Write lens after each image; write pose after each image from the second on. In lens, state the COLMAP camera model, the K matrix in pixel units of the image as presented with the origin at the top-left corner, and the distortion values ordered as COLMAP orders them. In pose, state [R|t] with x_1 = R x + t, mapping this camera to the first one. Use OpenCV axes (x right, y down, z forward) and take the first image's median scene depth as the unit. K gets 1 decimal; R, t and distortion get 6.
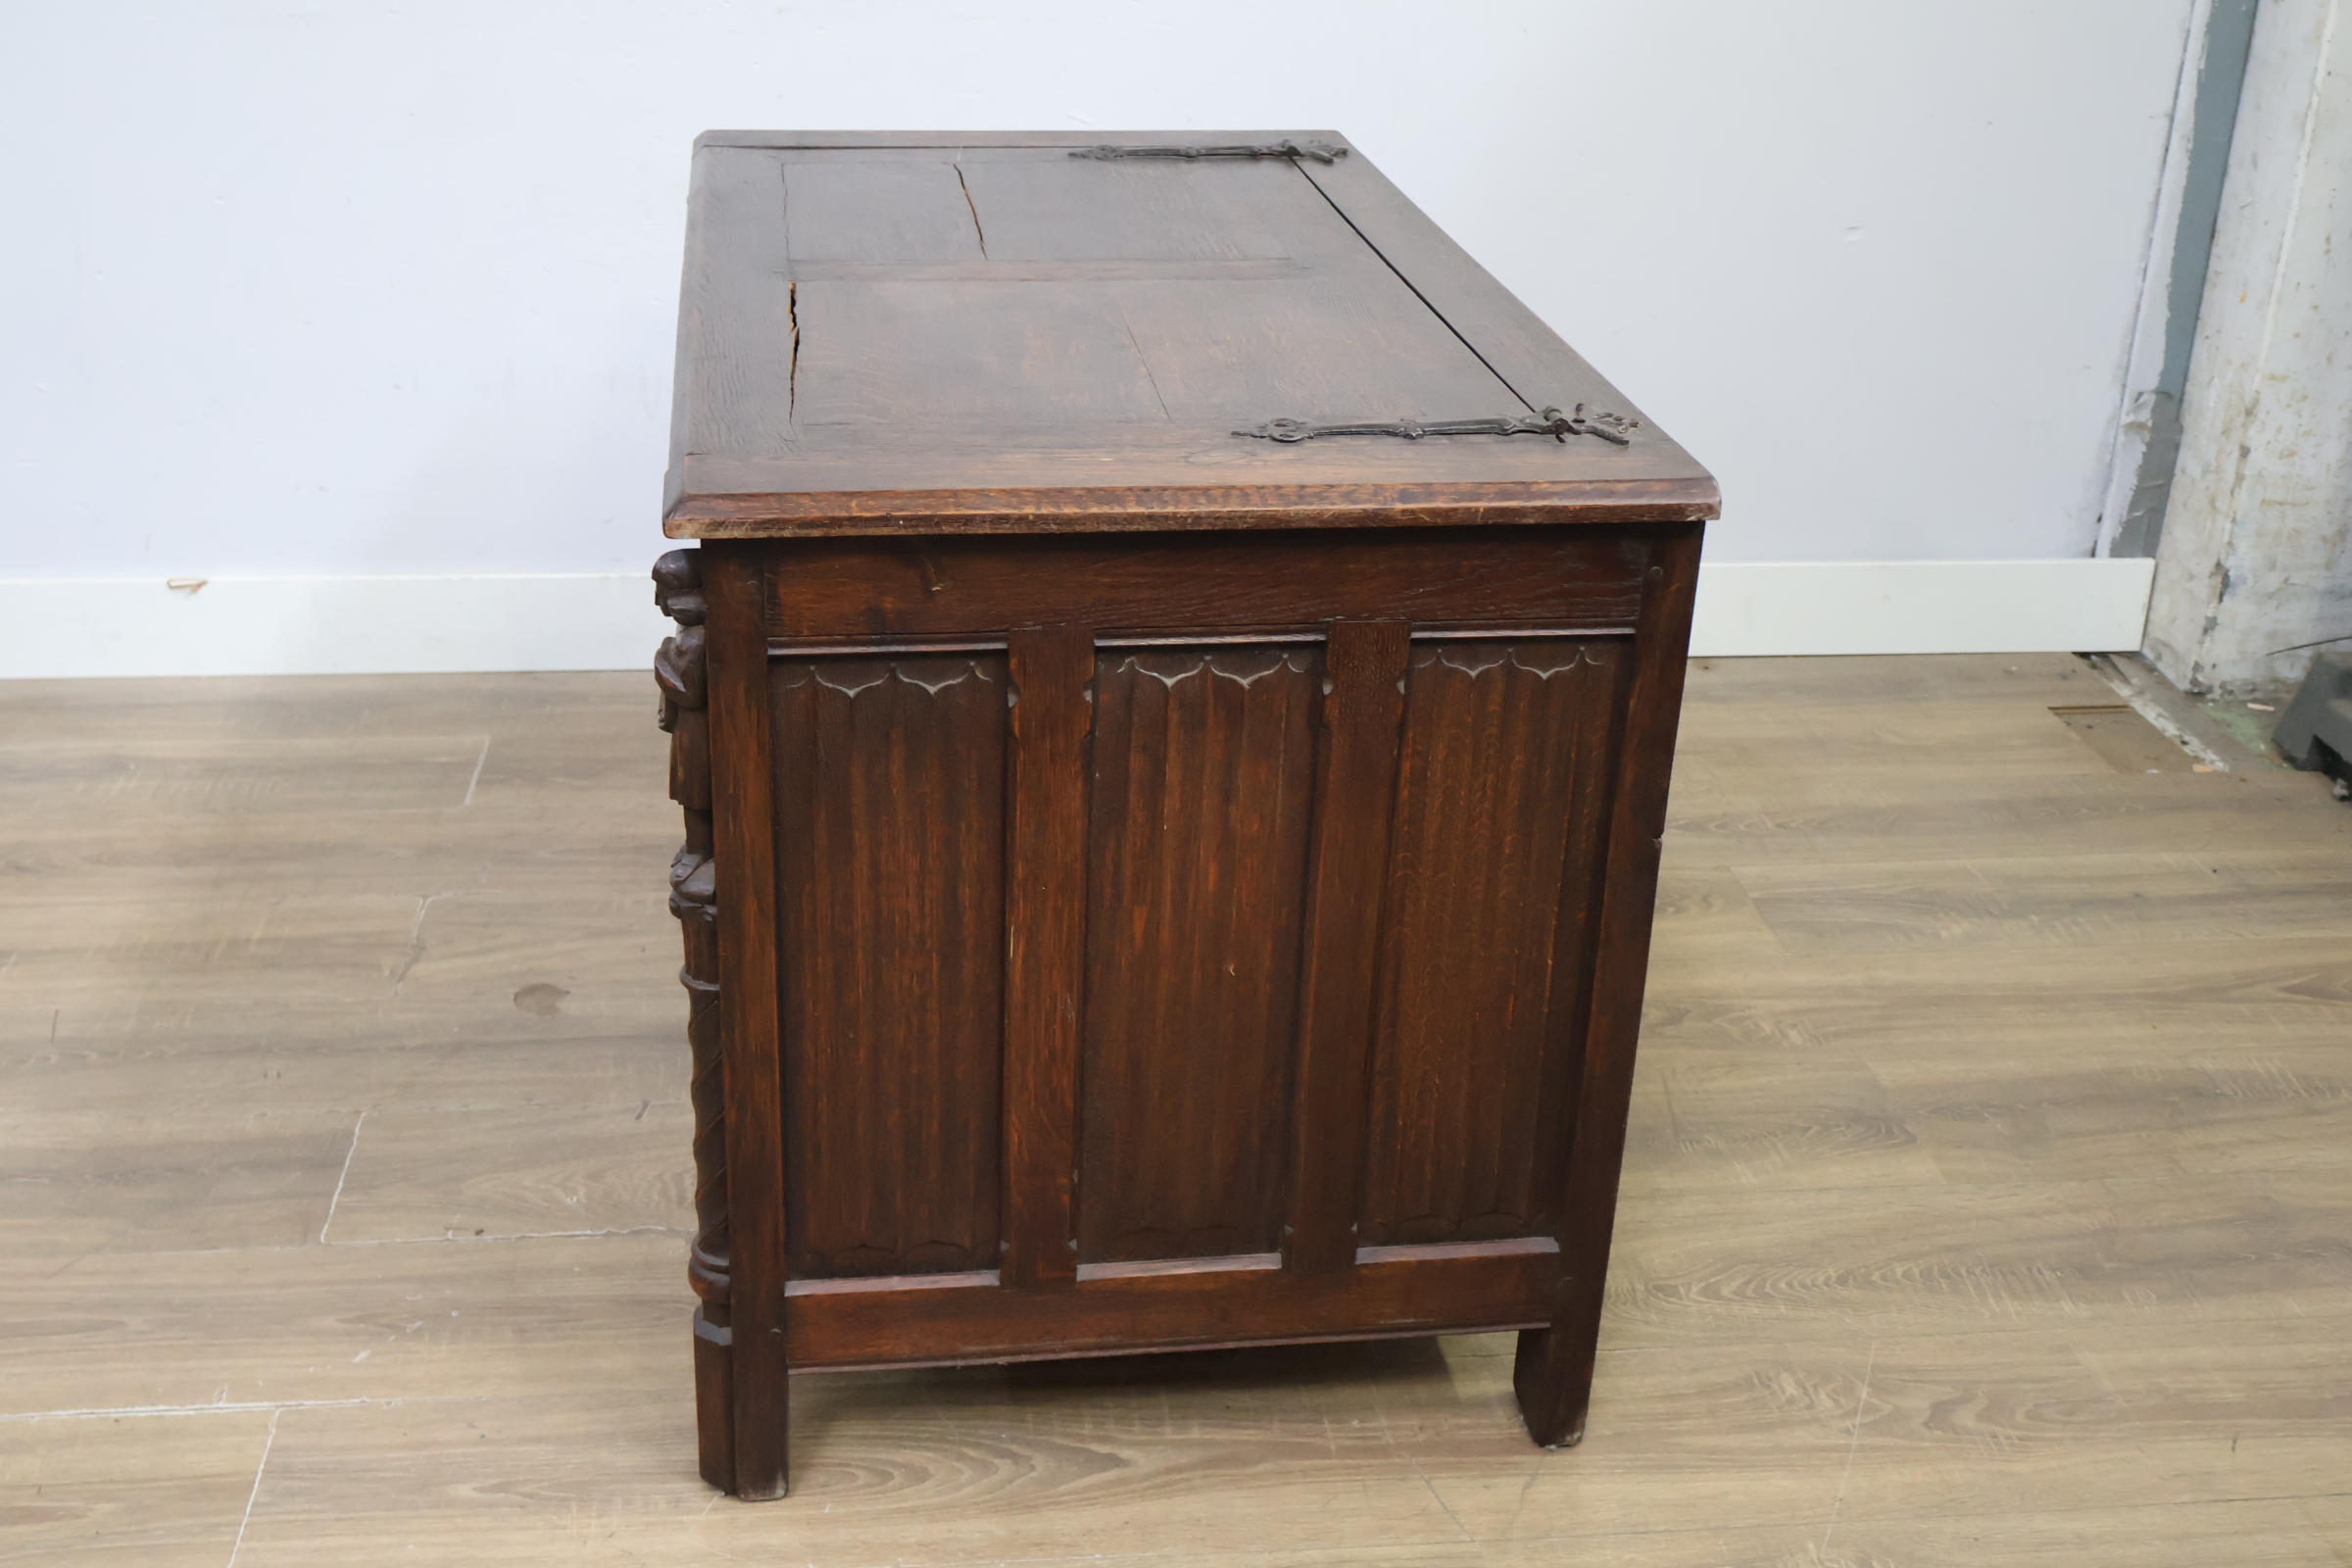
lens RADIAL K [[2598.5, 0, 1166.2], [0, 2598.5, 776.6], [0, 0, 1]] dist [-0.011358, 0.007753]
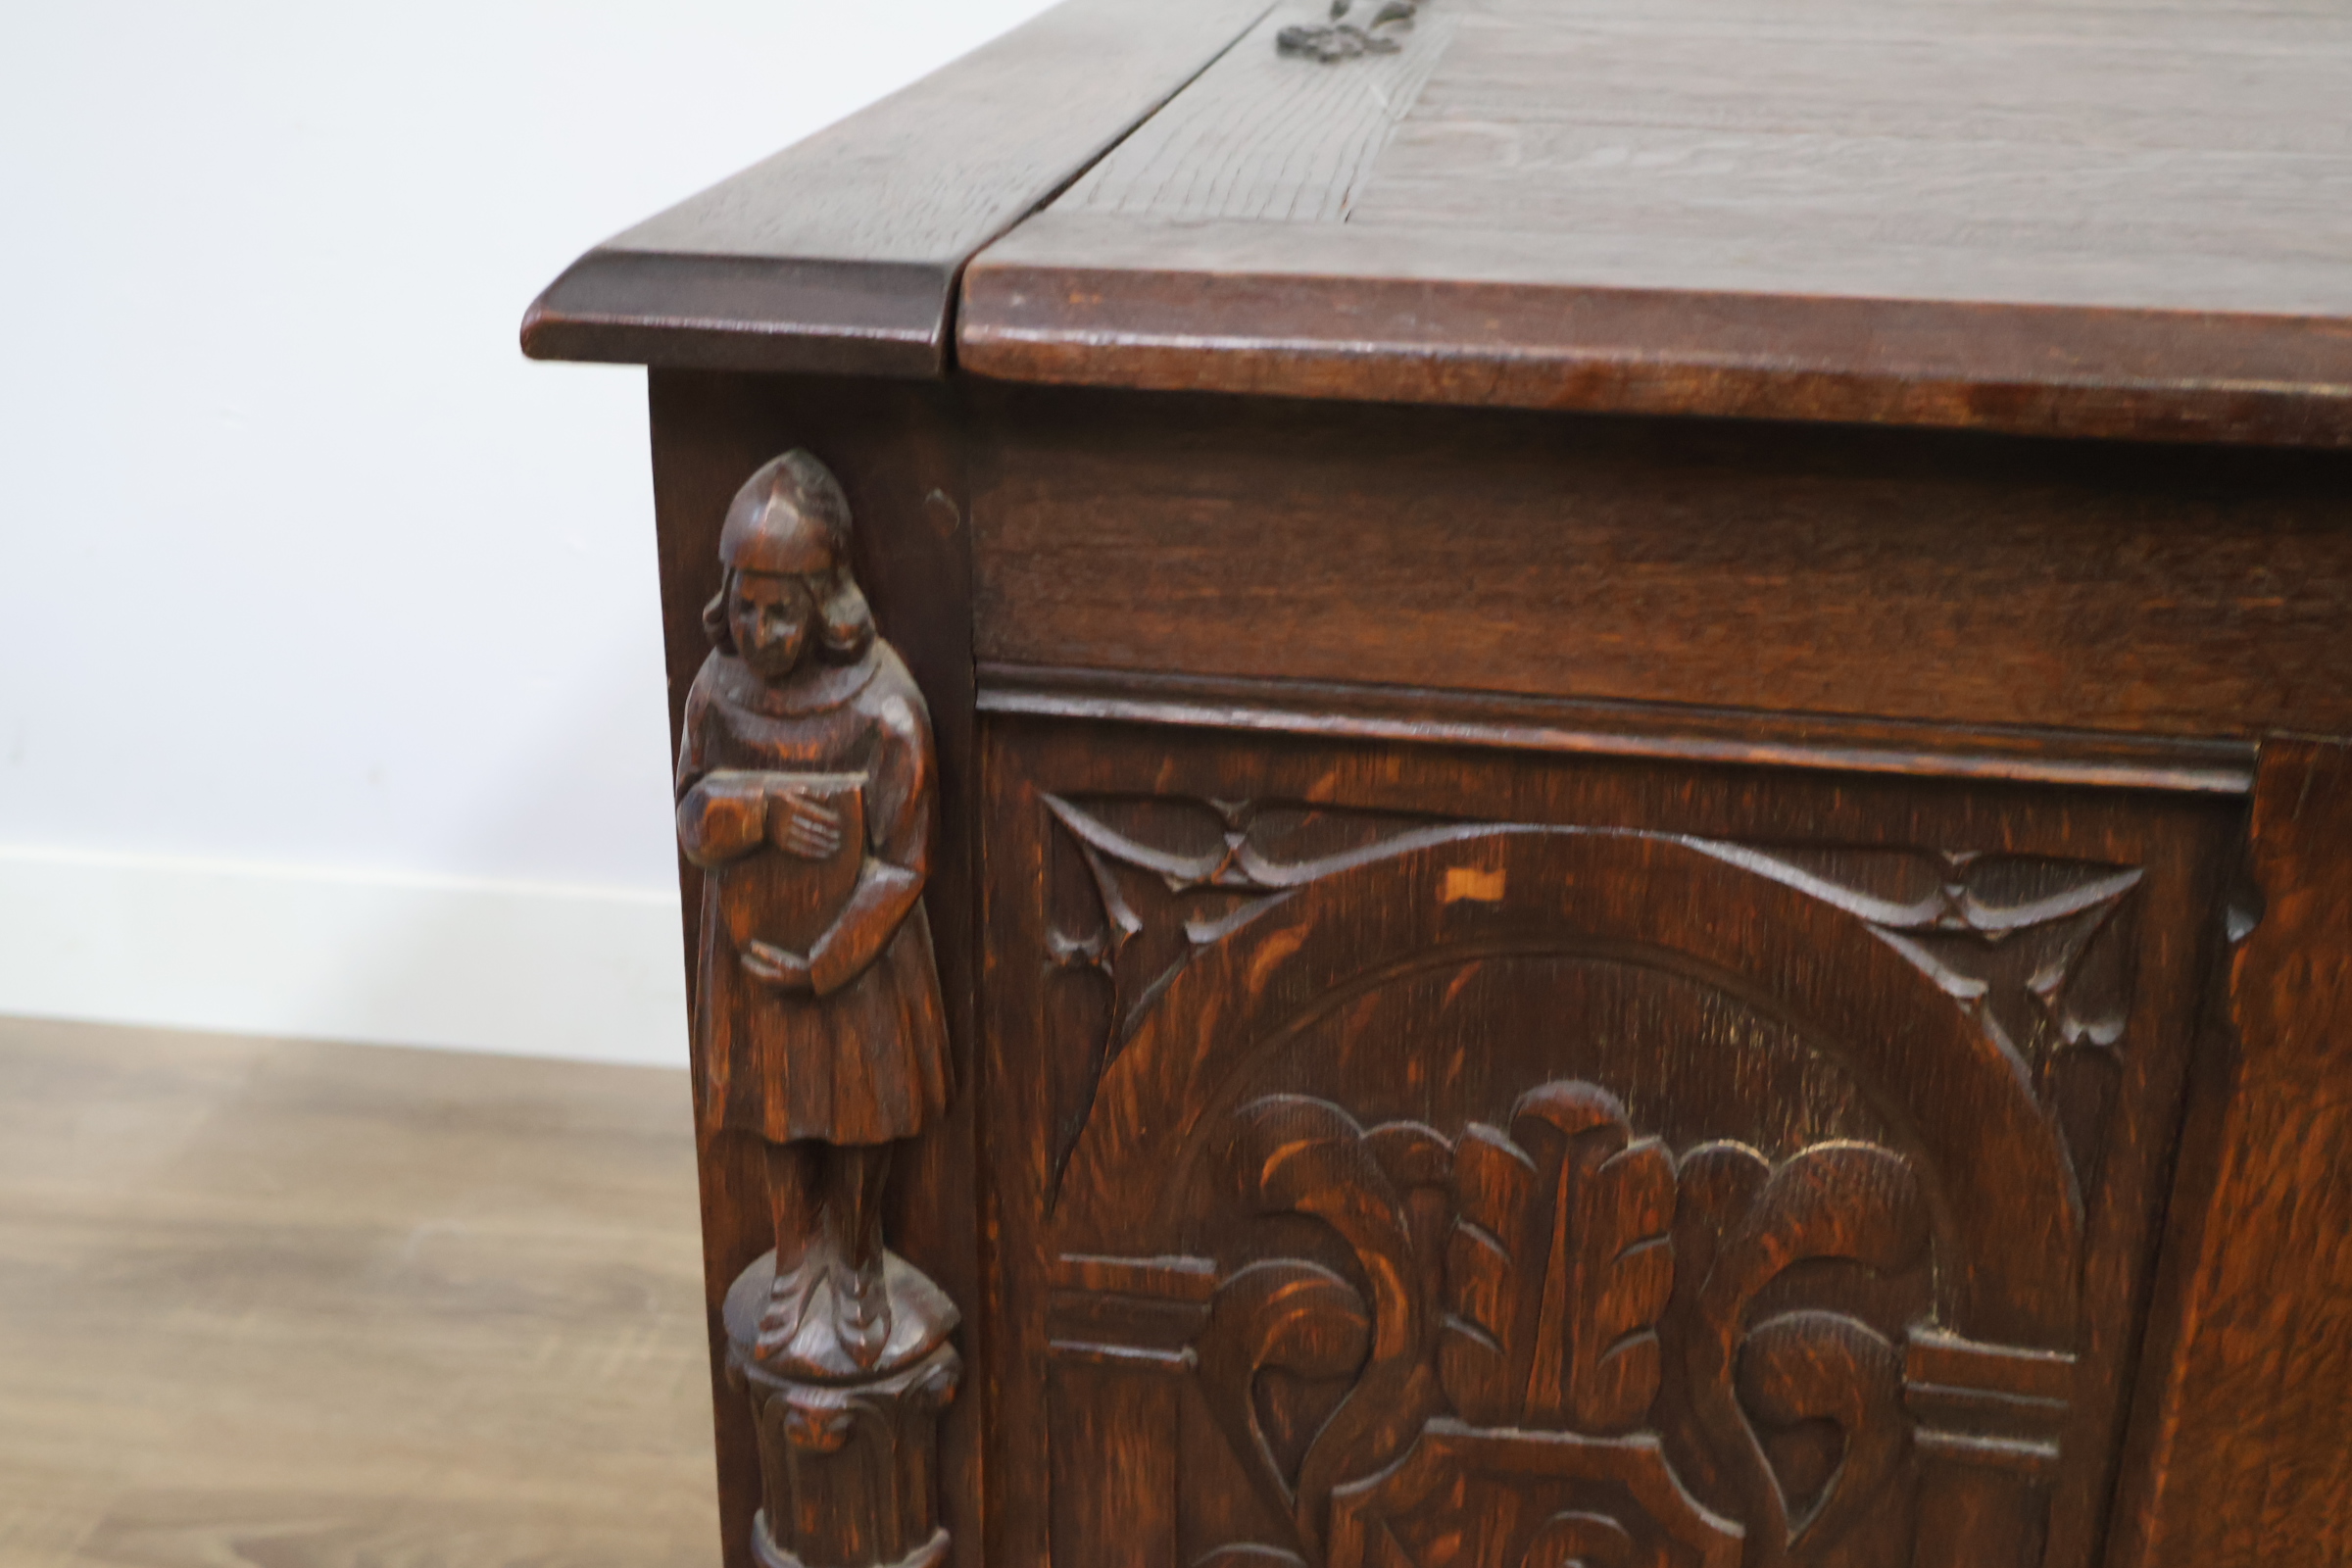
lens RADIAL K [[2643.4, 0, 1179.0], [0, 2643.4, 798.0], [0, 0, 1]] dist [0.000837, 0.018929]
pose [[0.964225, 0.082647, -0.251873, -0.206634], [-0.090469, 0.995706, -0.019611, -0.118480], [0.249170, 0.041696, 0.967562, 0.607643]]
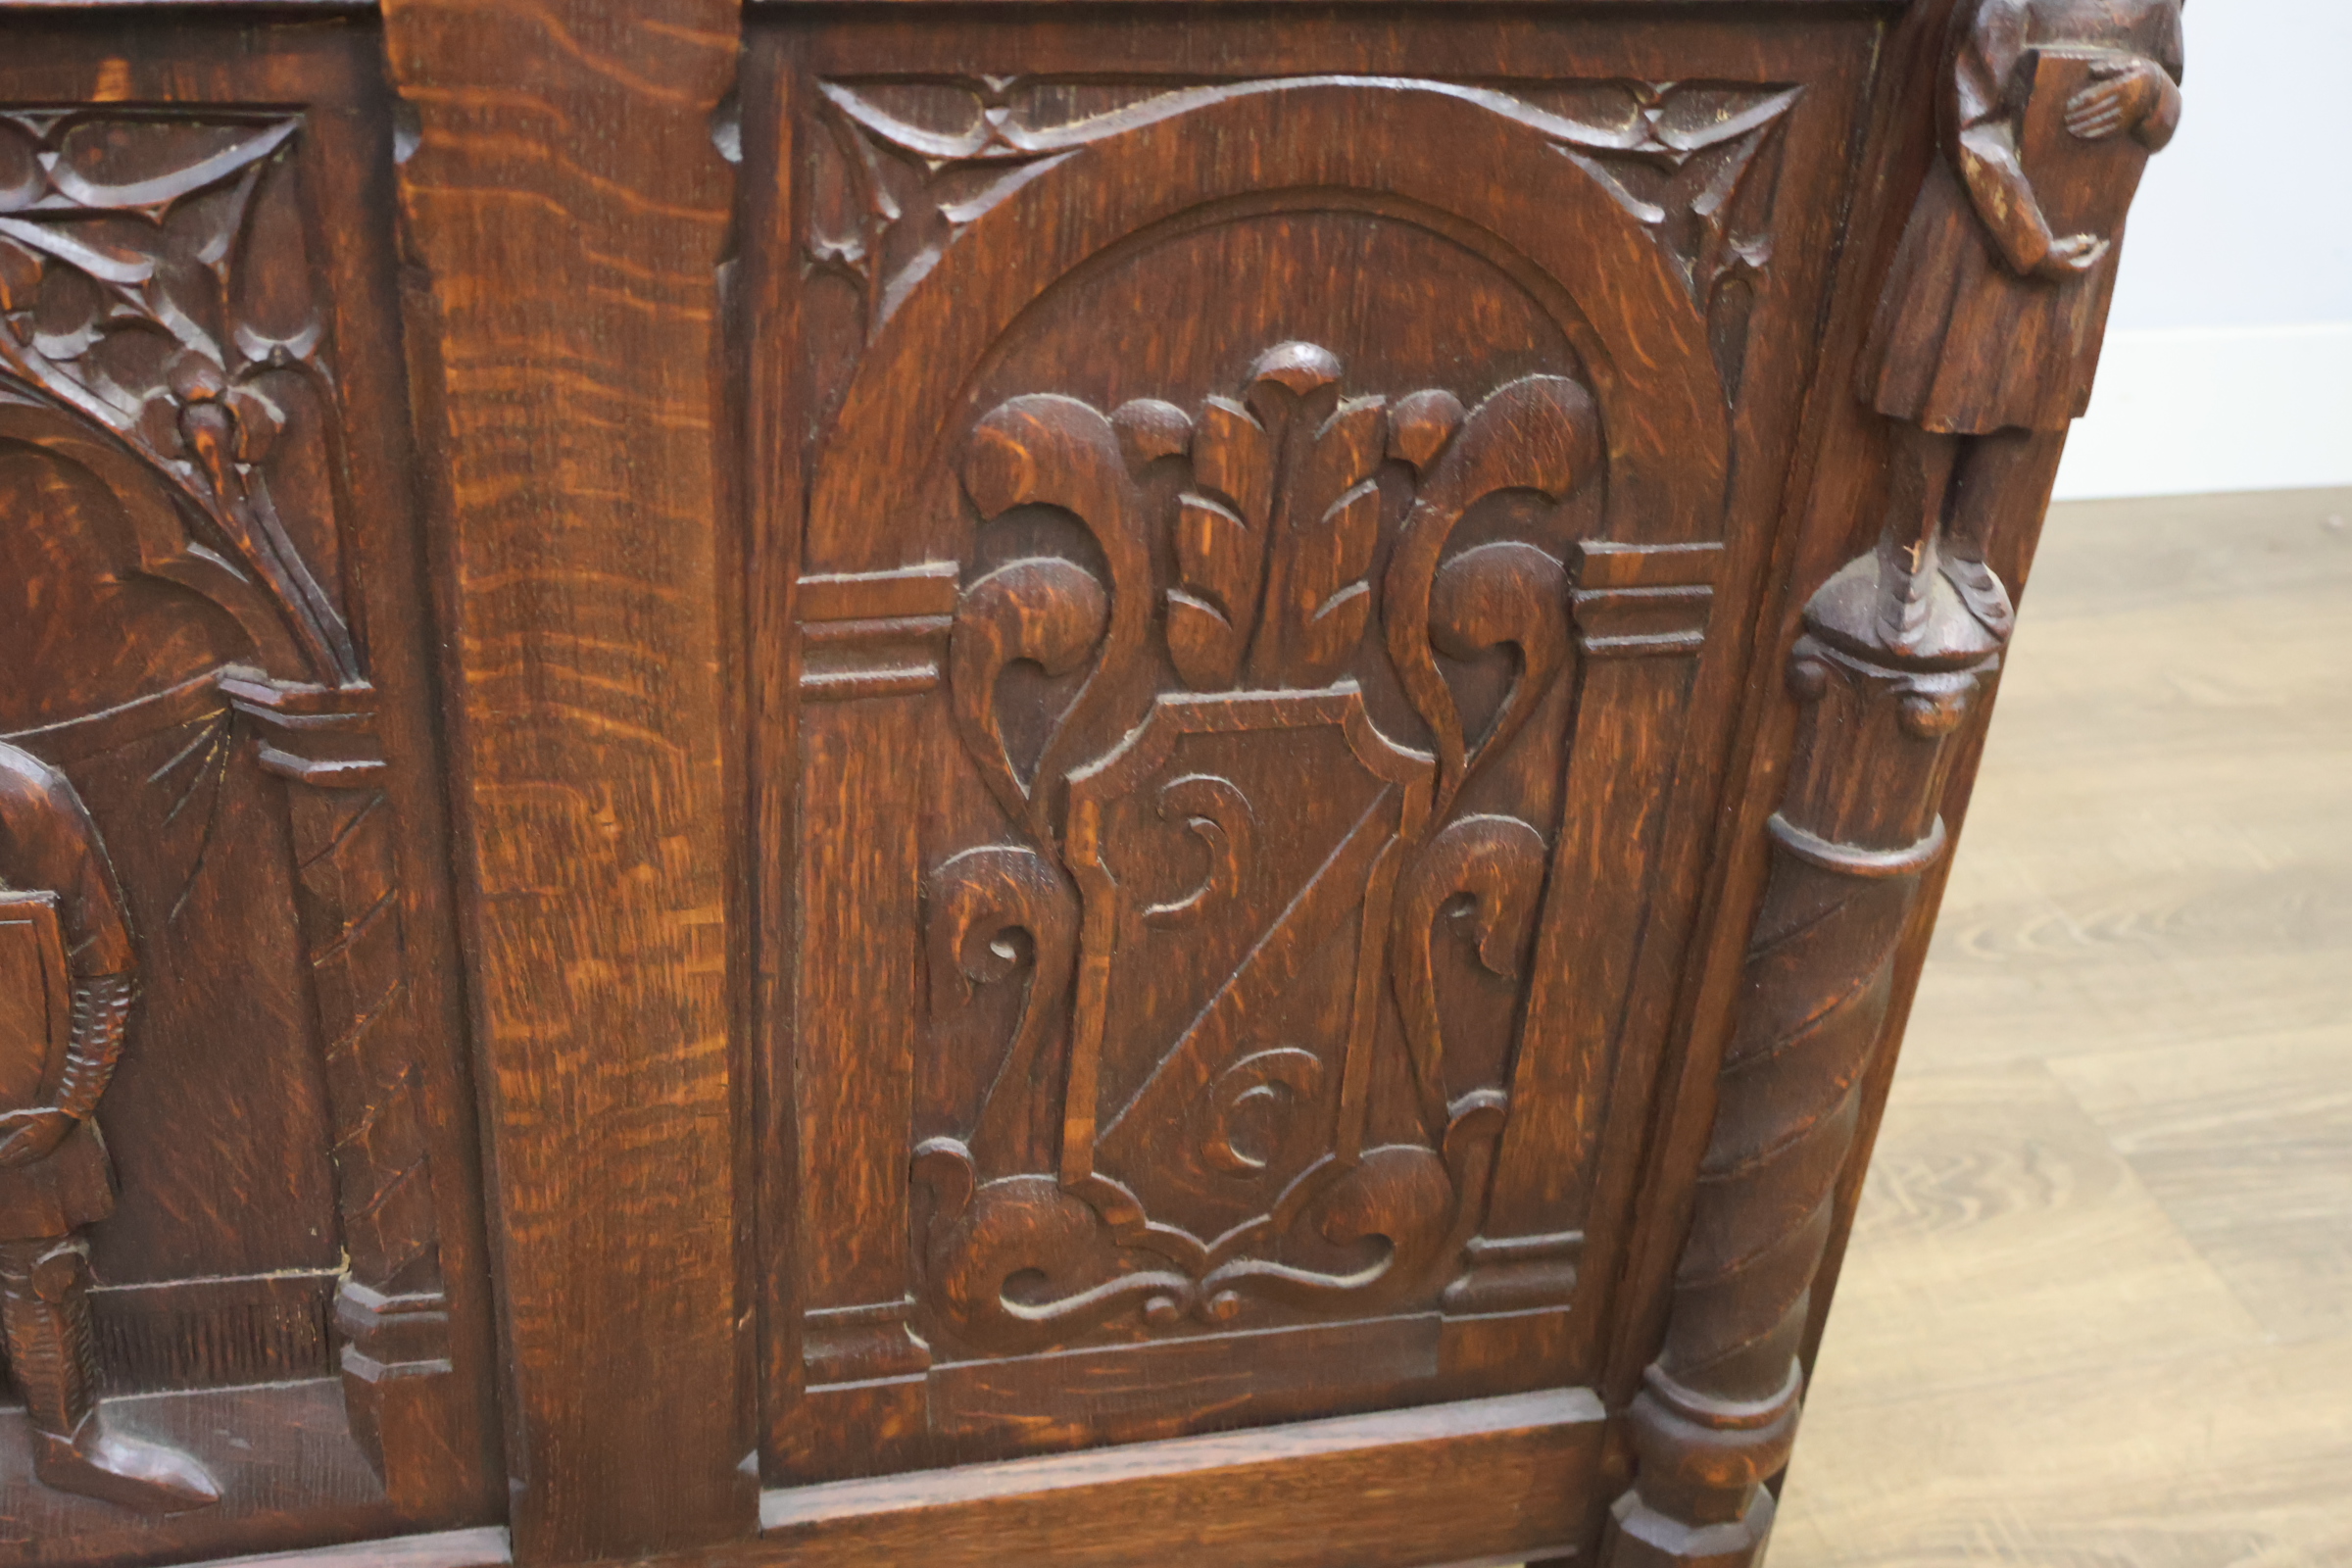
lens RADIAL K [[2630.0, 0, 1158.1], [0, 2630.0, 777.0], [0, 0, 1]] dist [-0.004069, -0.001101]
pose [[0.990871, -0.041264, 0.128342, -0.002619], [0.022634, 0.989410, 0.143369, -0.099788], [-0.132899, -0.139155, 0.981312, 0.627904]]
